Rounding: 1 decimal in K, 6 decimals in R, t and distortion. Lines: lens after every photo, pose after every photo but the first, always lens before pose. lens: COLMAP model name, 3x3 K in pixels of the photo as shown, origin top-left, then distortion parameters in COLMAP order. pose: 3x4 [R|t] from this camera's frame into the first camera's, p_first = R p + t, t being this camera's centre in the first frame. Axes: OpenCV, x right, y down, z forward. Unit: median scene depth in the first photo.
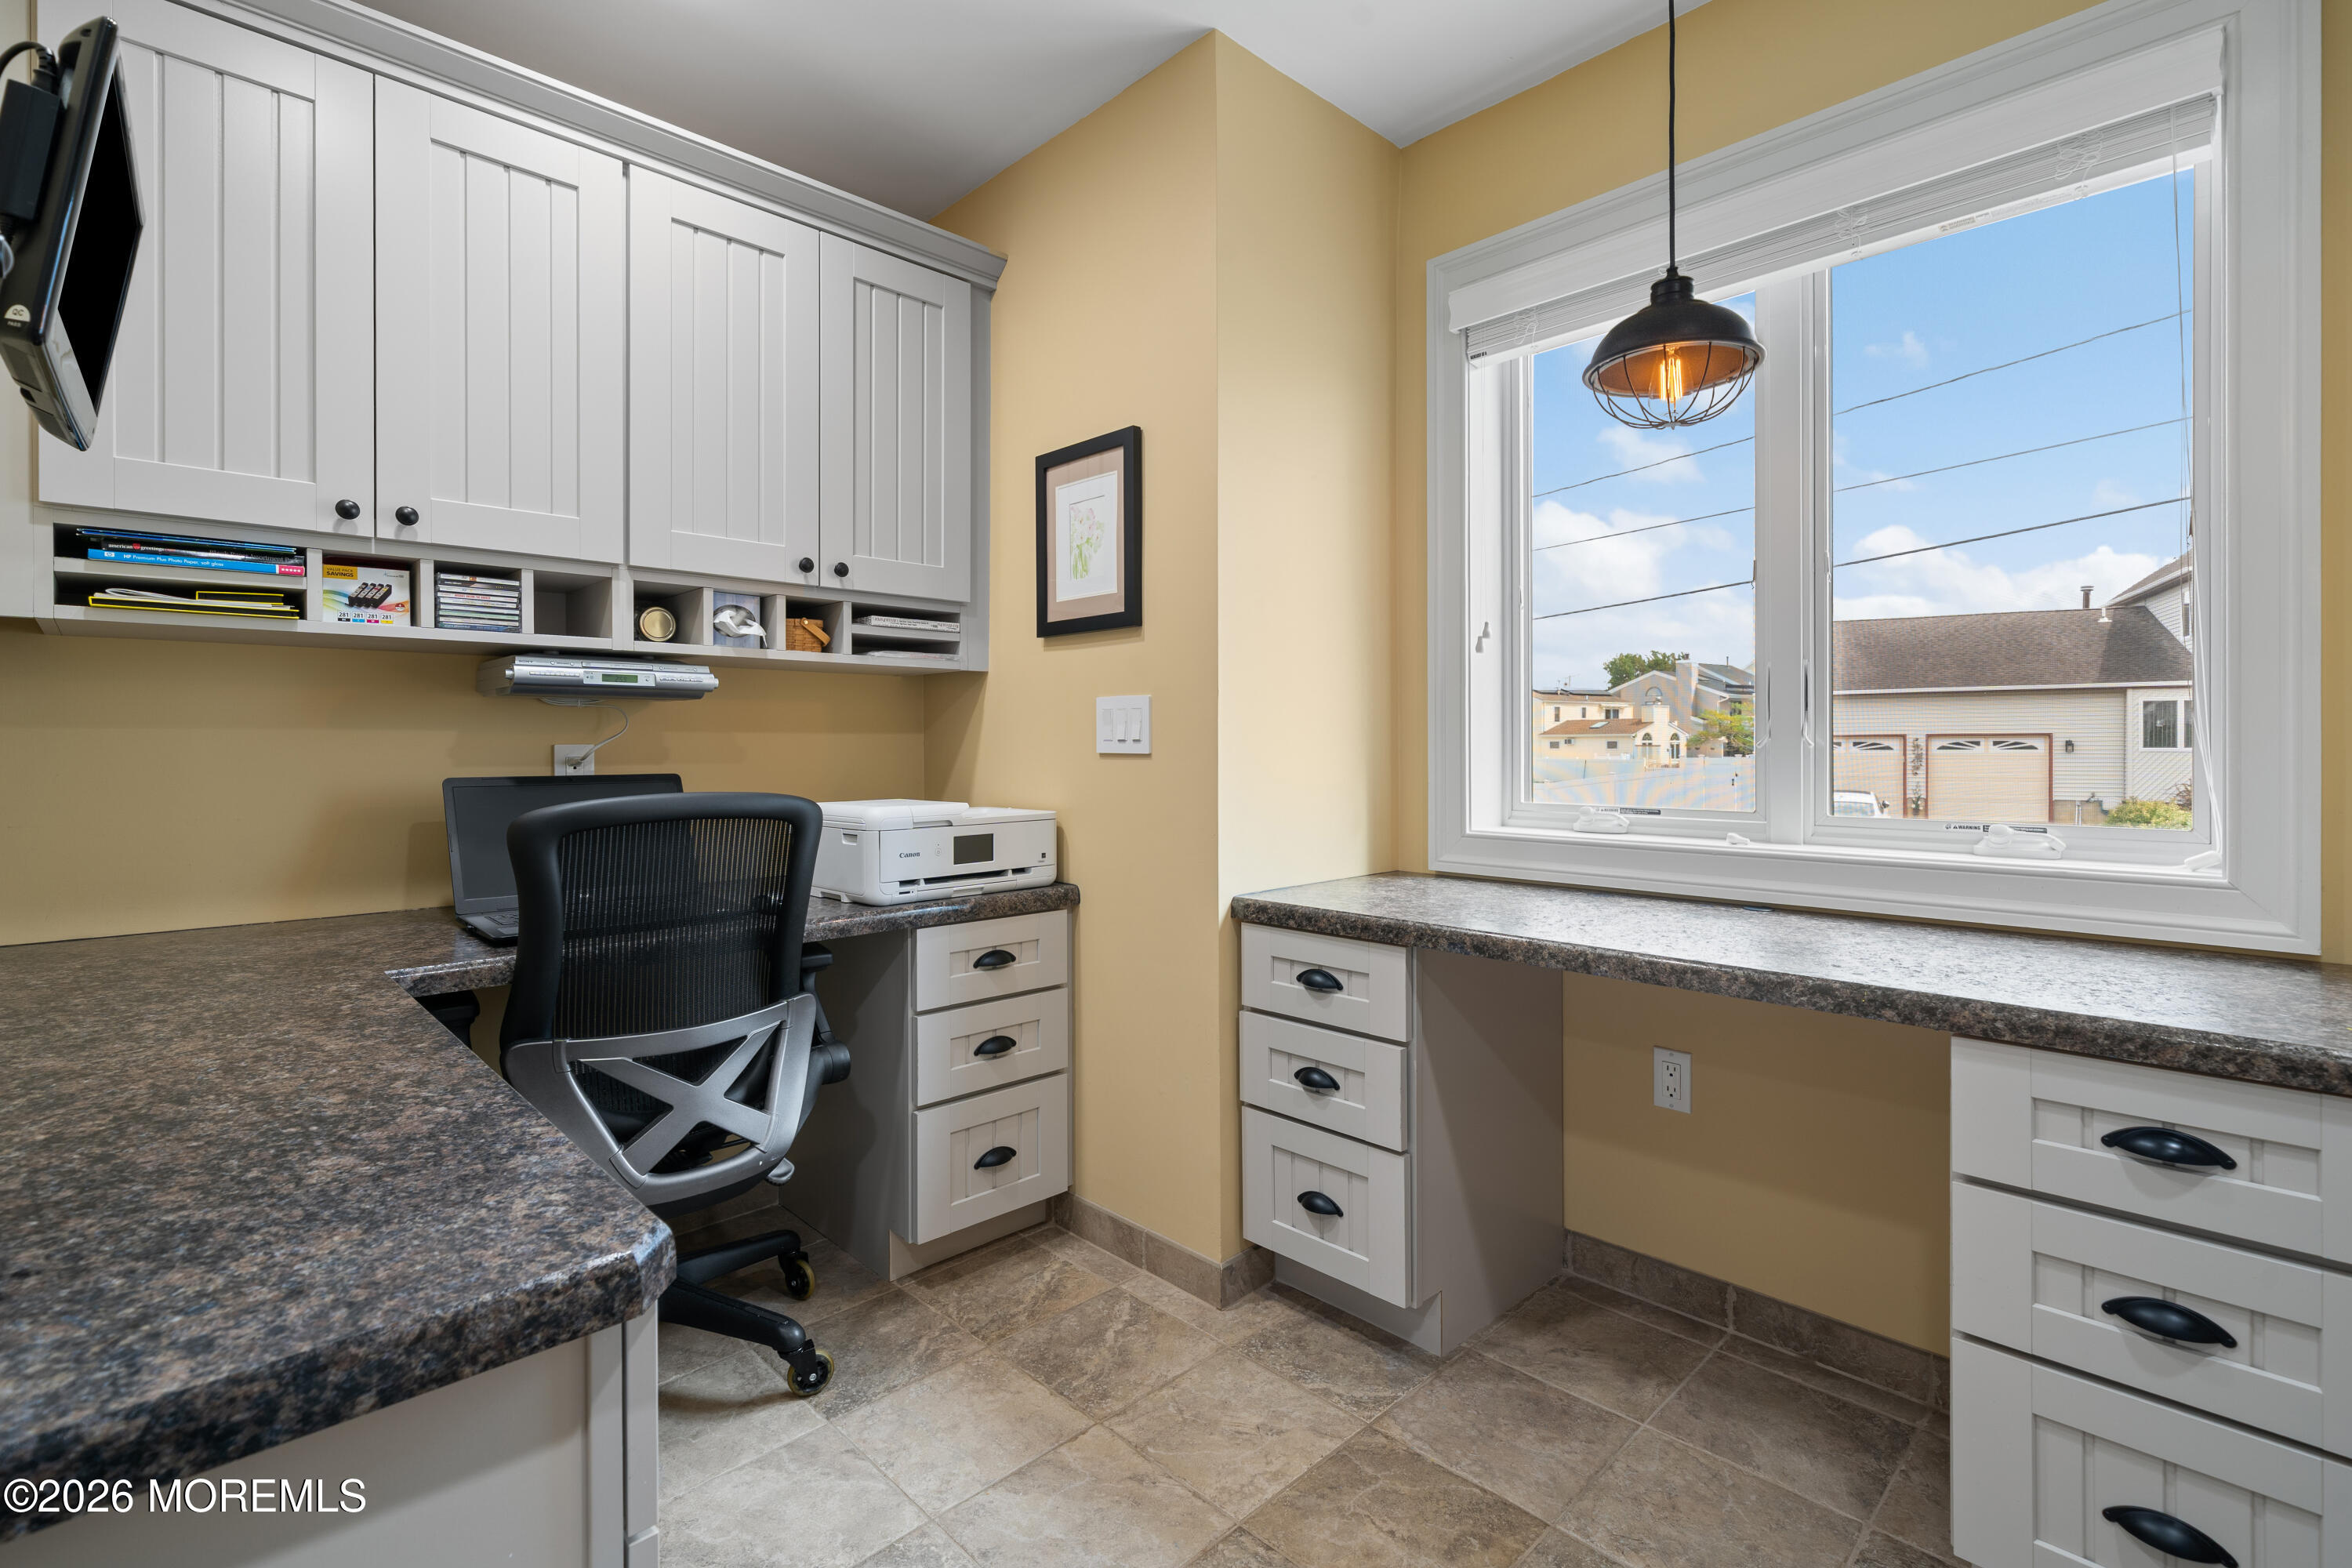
lens RADIAL K [[1075.3, 0, 1165.2], [0, 1075.3, 743.0], [0, 0, 1]] dist [0.001488, -0.000665]
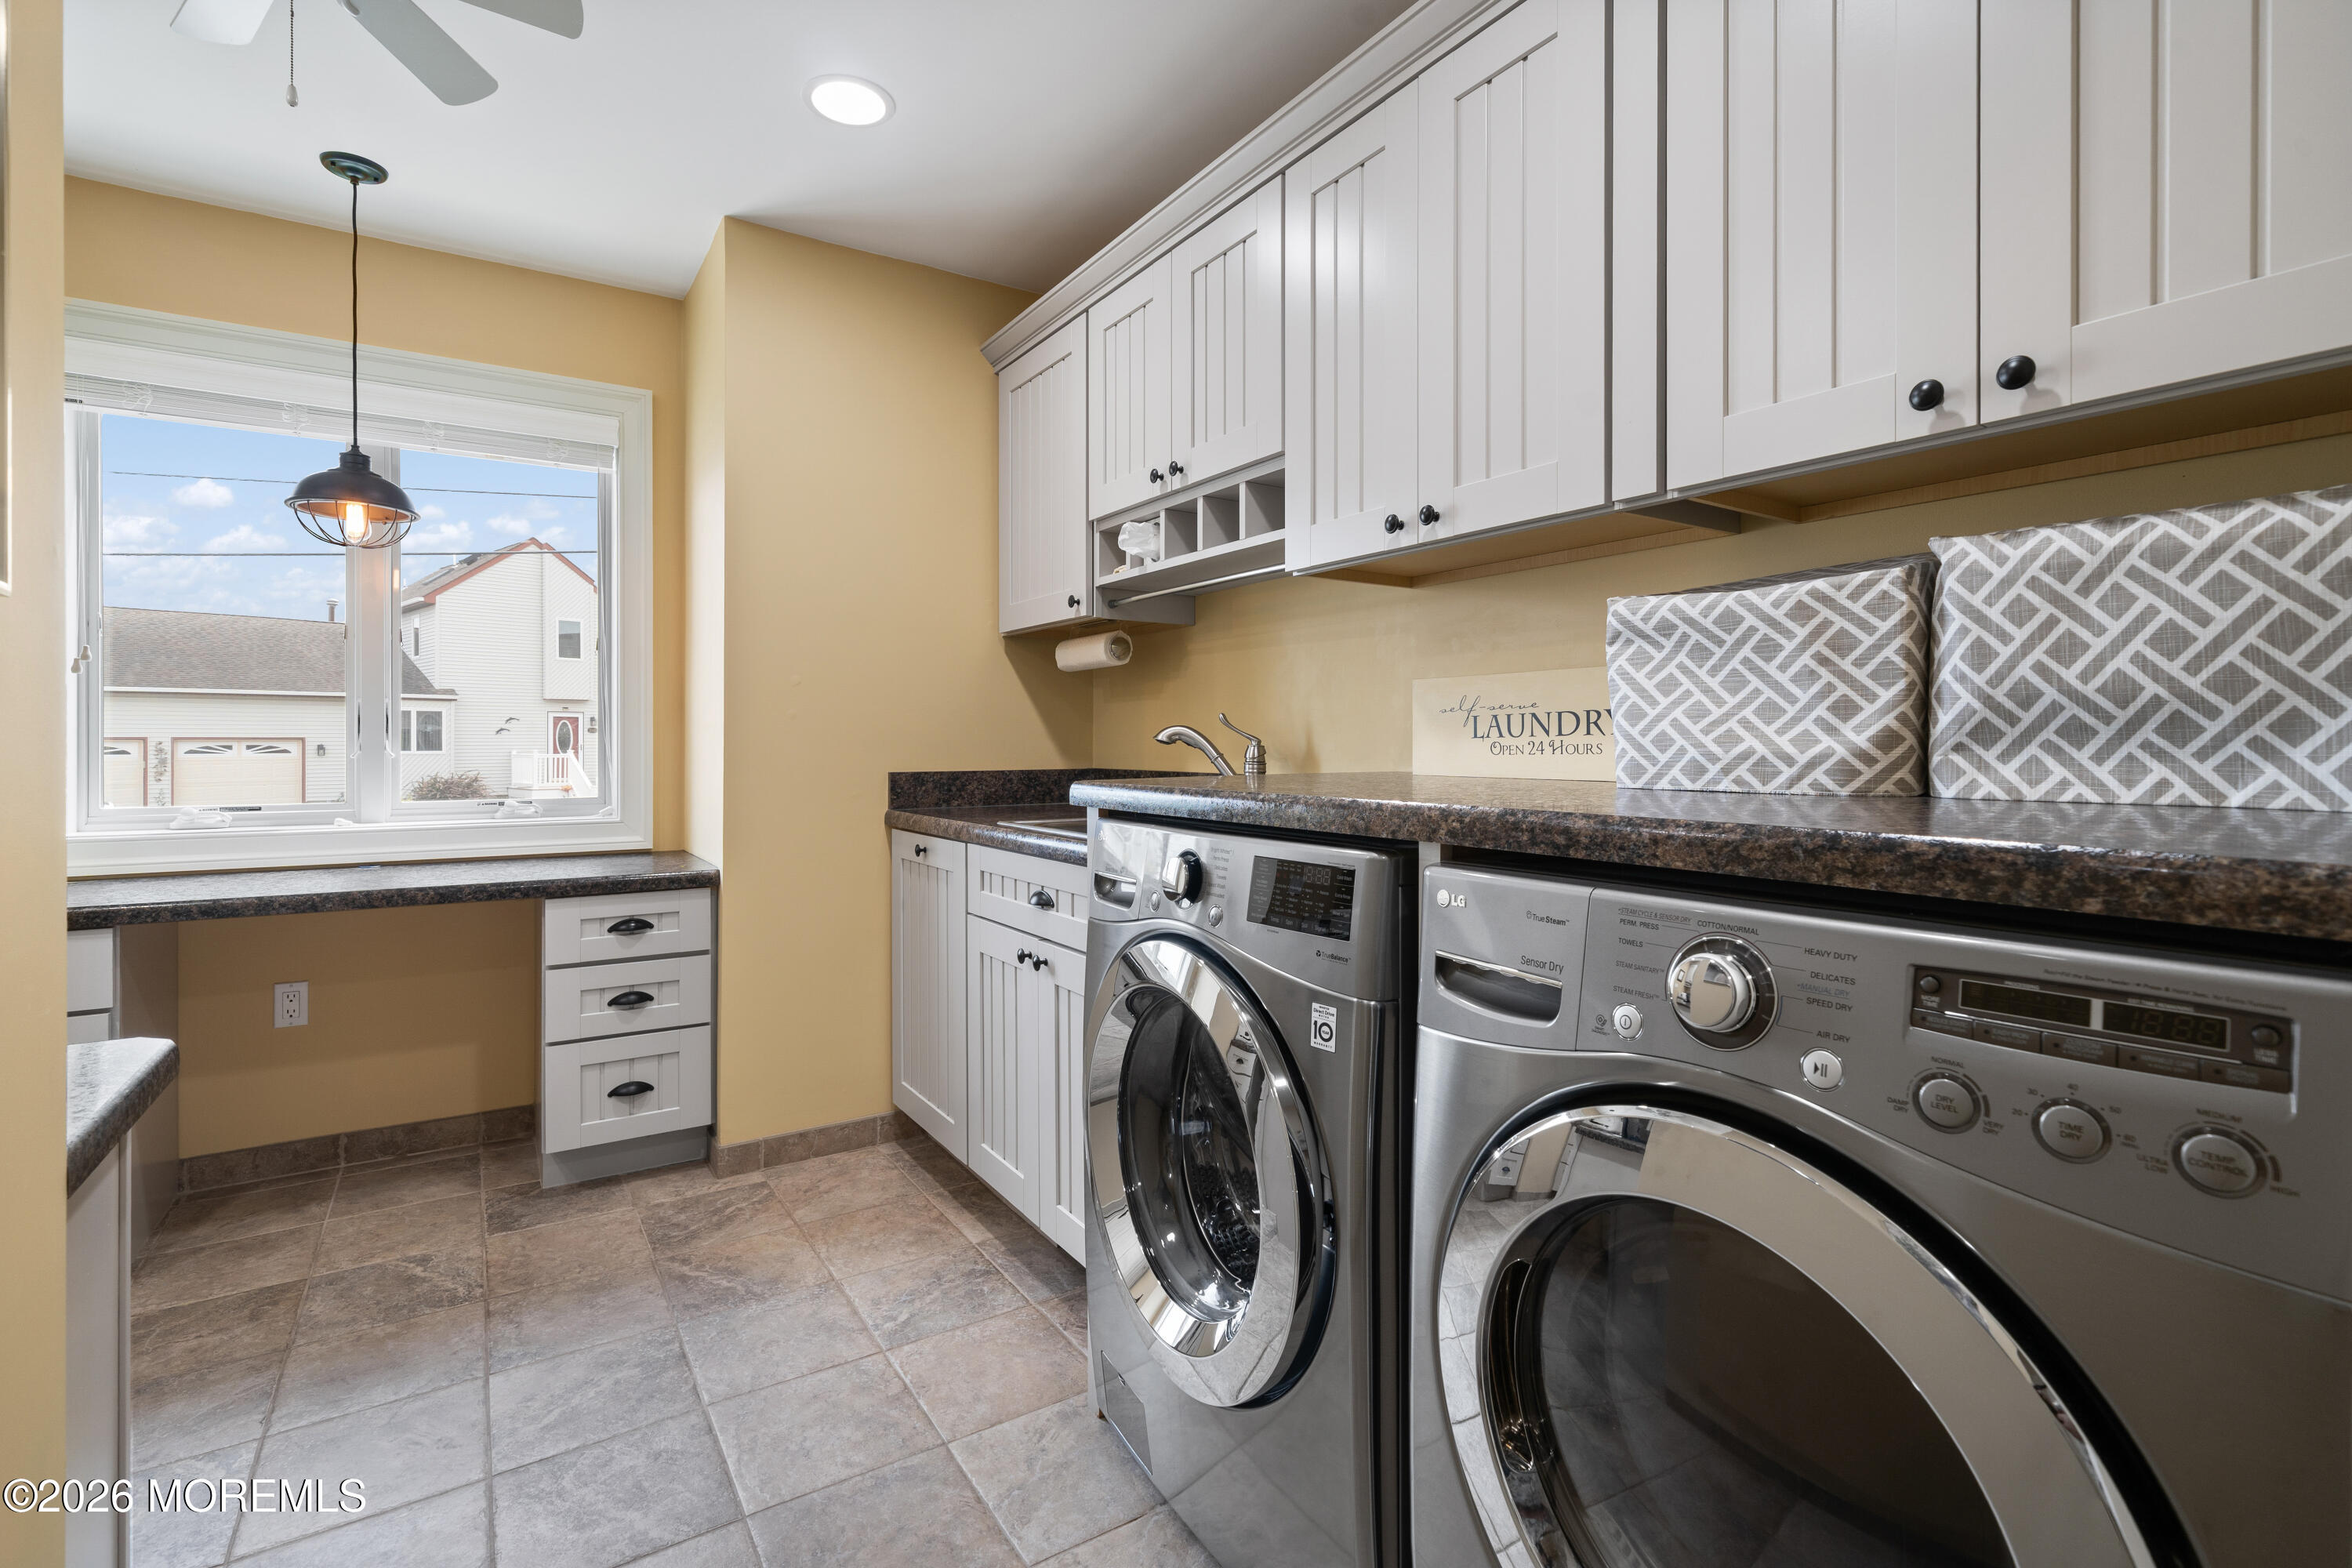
lens RADIAL K [[1075.3, 0, 1173.5], [0, 1075.3, 758.4], [0, 0, 1]] dist [0.001488, -0.000665]
pose [[0.185308, -0.010559, 0.982624, -0.742361], [-0.000753, 0.999940, 0.010887, -0.013070], [-0.982680, -0.002757, 0.185289, -0.387649]]
